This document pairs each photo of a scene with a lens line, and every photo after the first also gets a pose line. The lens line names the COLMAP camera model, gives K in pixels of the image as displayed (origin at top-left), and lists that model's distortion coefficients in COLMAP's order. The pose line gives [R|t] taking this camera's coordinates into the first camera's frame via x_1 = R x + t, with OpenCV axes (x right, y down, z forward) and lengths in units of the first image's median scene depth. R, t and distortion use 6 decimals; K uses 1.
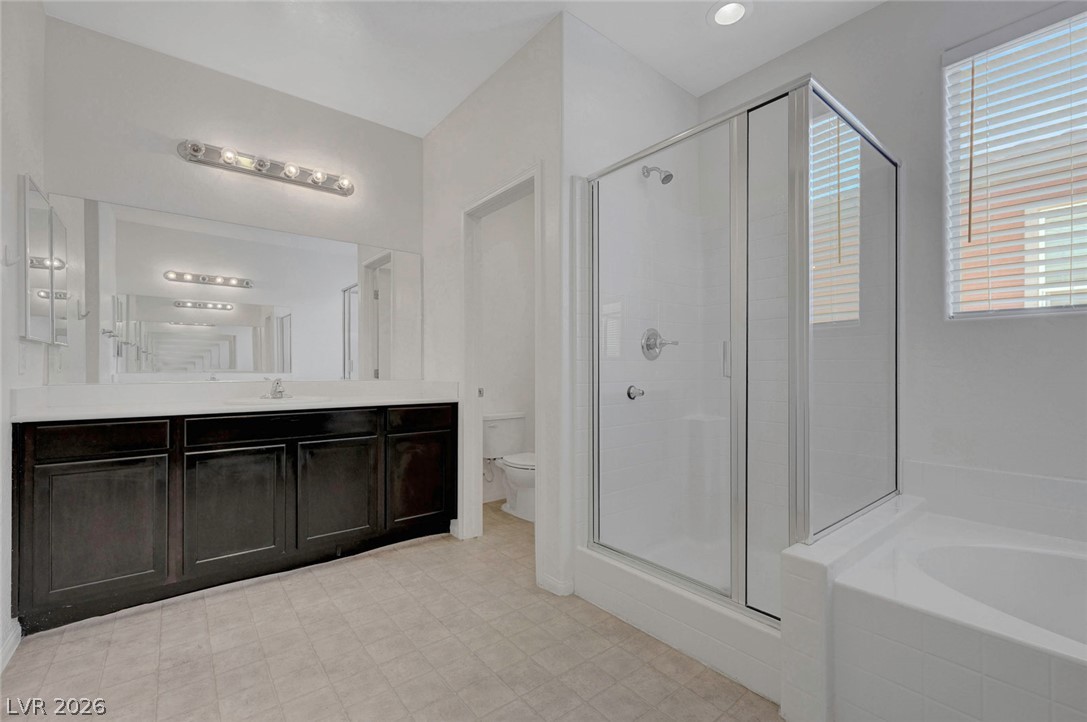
lens RADIAL K [[472.1, 0, 544.8], [0, 472.1, 370.1], [0, 0, 1]] dist [0.000828, 0.000199]
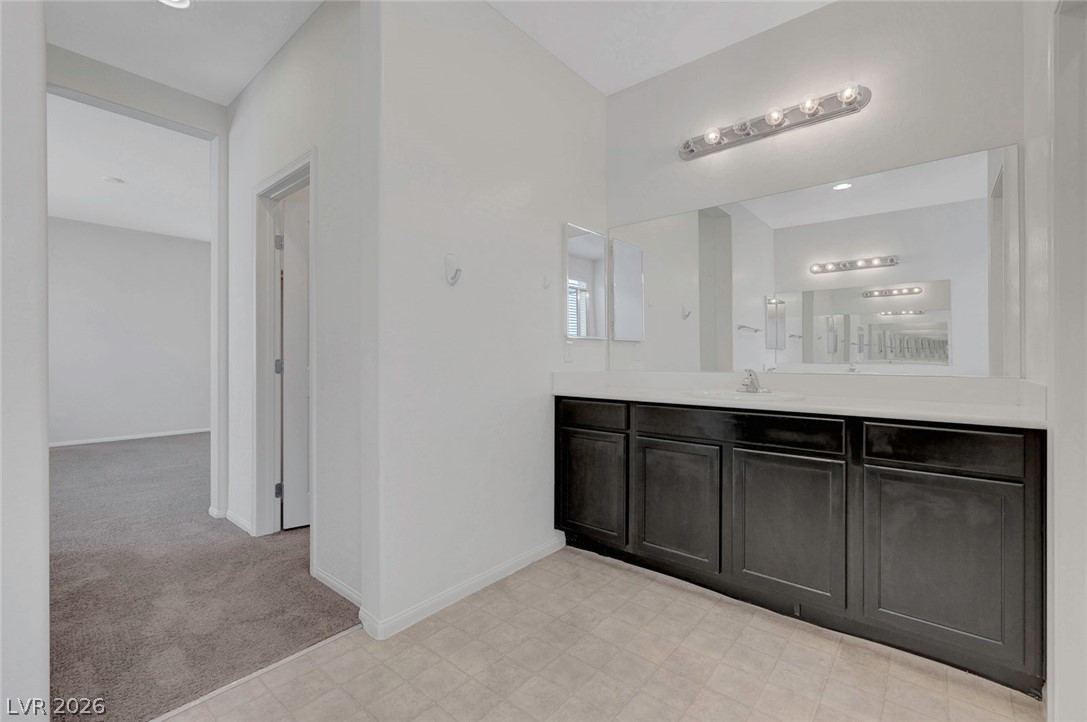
lens RADIAL K [[461.5, 0, 549.7], [0, 461.5, 360.7], [0, 0, 1]] dist [0.002318, 0.000078]
pose [[0.195277, 0.003387, -0.980742, 0.132140], [-0.002876, 0.999992, 0.002881, 0.000149], [0.980744, 0.002258, 0.195285, 0.345580]]
